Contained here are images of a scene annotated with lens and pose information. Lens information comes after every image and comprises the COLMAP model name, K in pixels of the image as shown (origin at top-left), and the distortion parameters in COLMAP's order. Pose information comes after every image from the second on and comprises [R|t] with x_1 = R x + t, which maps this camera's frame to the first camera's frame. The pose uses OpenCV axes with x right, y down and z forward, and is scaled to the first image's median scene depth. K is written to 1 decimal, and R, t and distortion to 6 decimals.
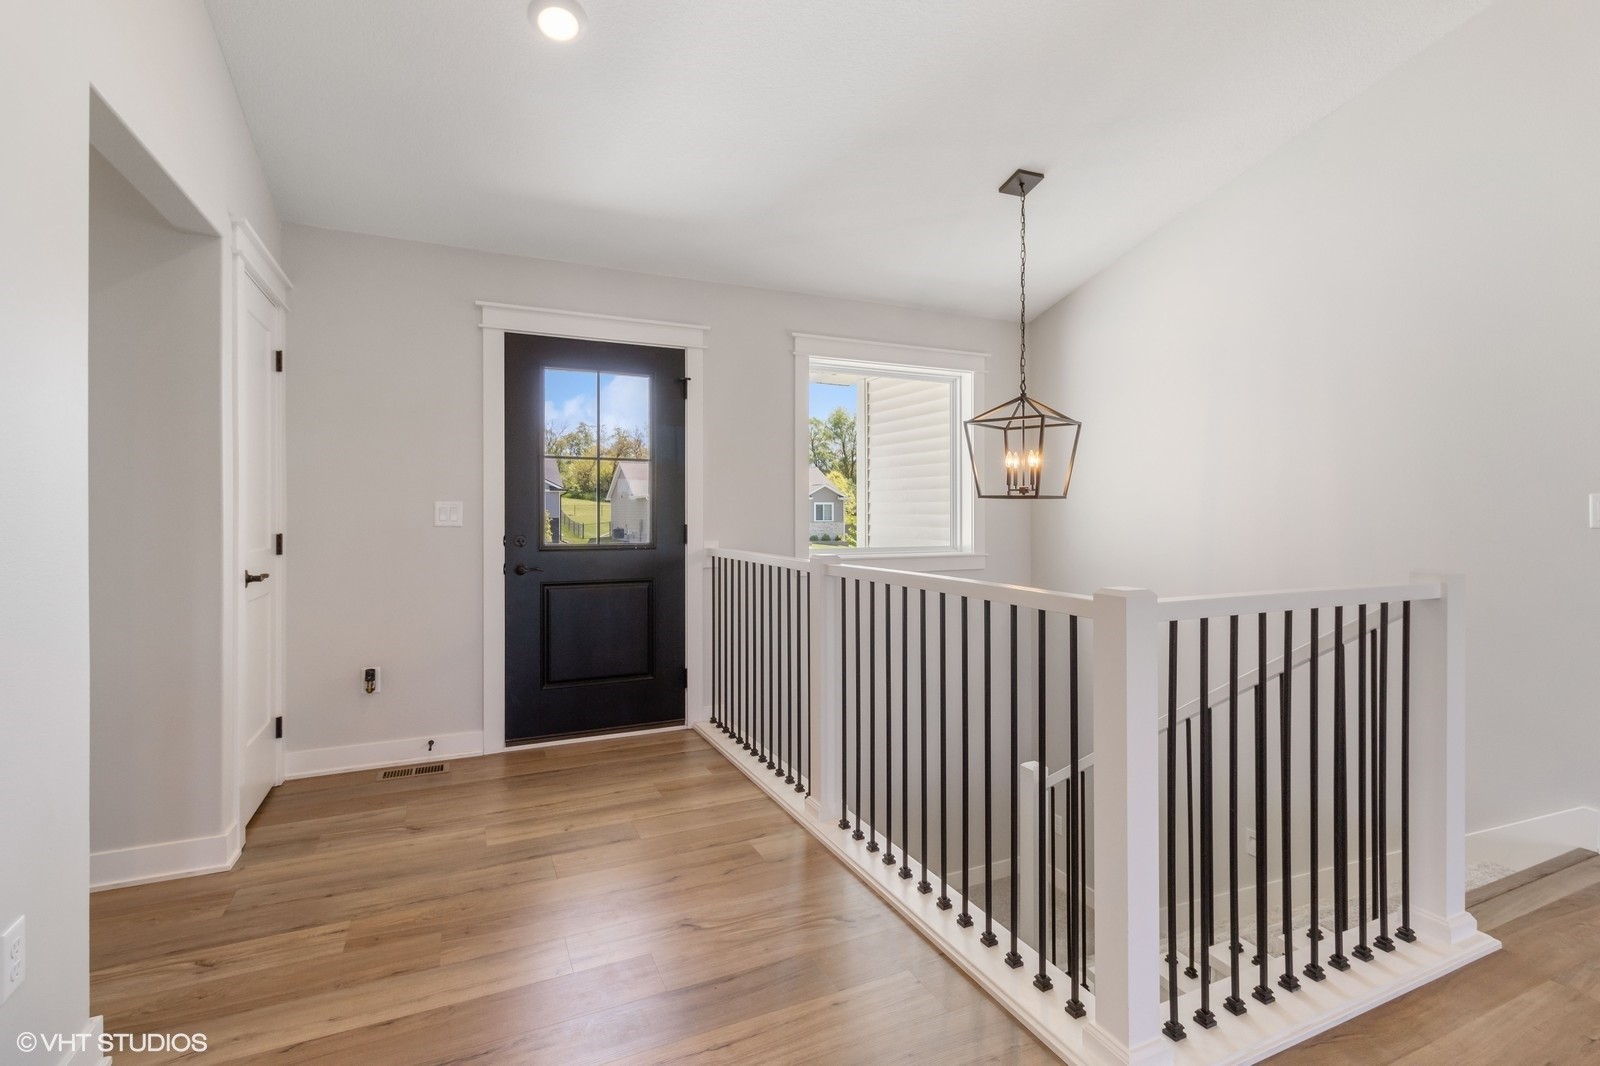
lens RADIAL K [[751.9, 0, 801.5], [0, 751.9, 520.6], [0, 0, 1]] dist [0.014522, -0.002385]
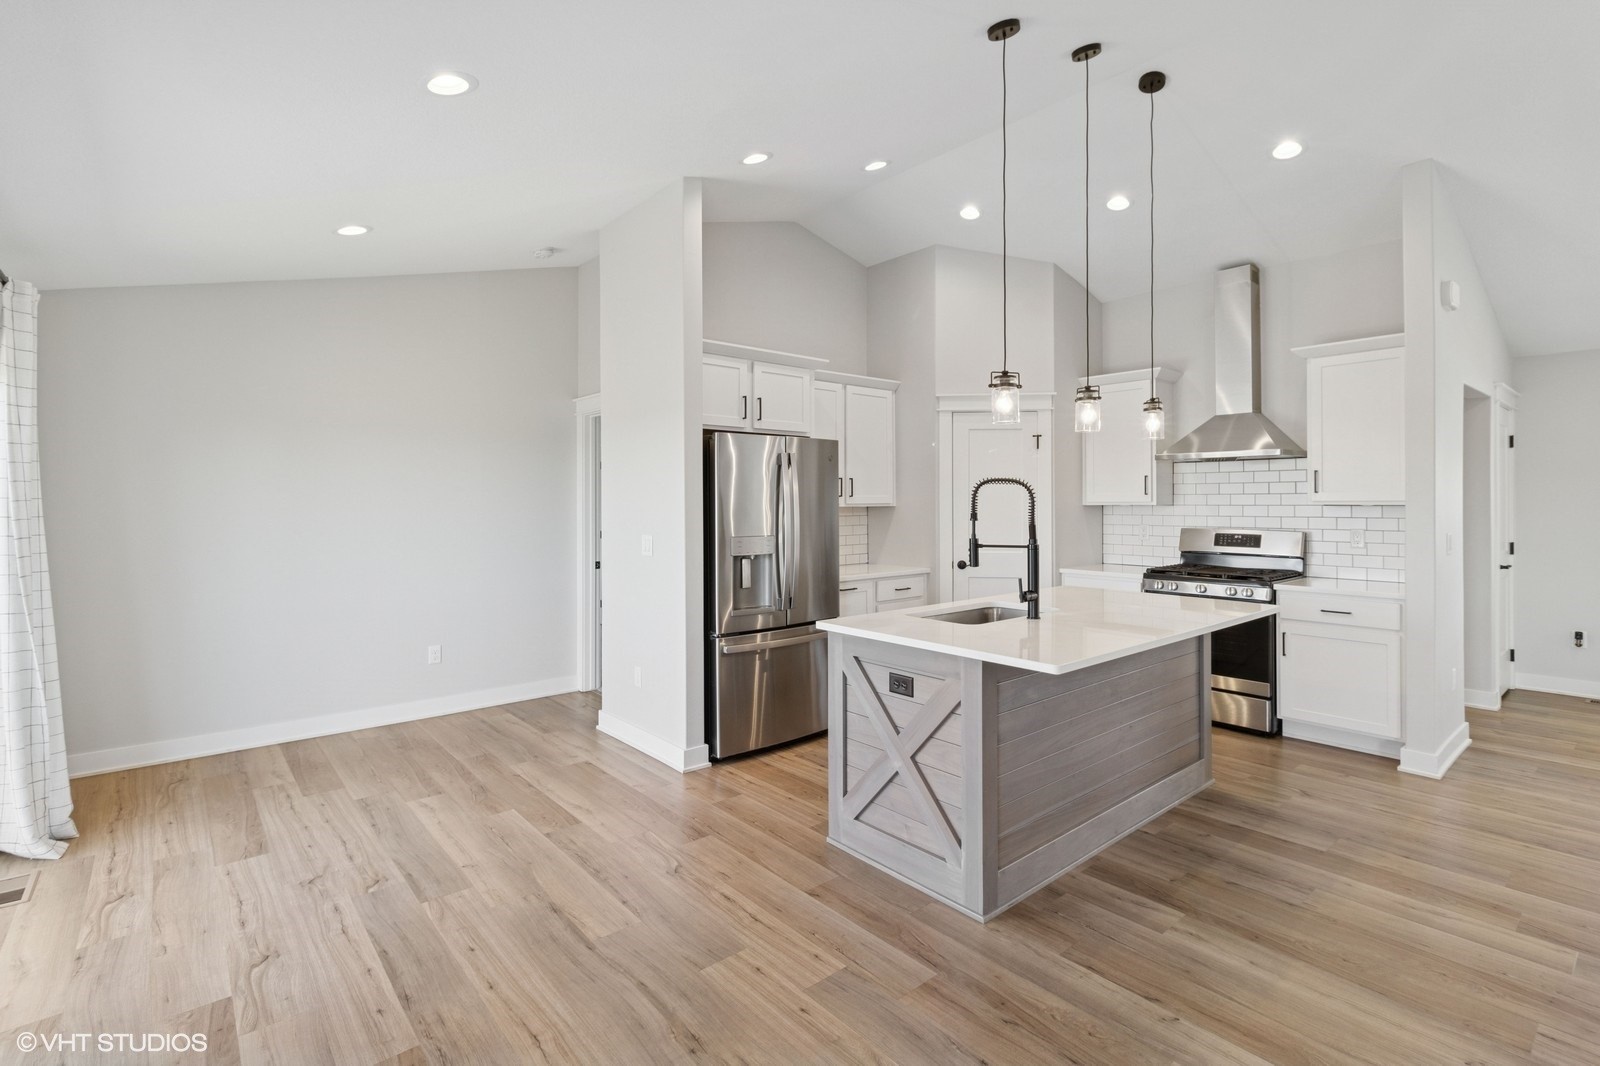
lens RADIAL K [[751.9, 0, 795.6], [0, 751.9, 500.5], [0, 0, 1]] dist [0.014522, -0.002385]
pose [[0.273227, -0.005023, -0.961937, 0.462608], [-0.004436, 0.999969, -0.006482, -0.051897], [0.961939, 0.006038, 0.273196, -0.910830]]
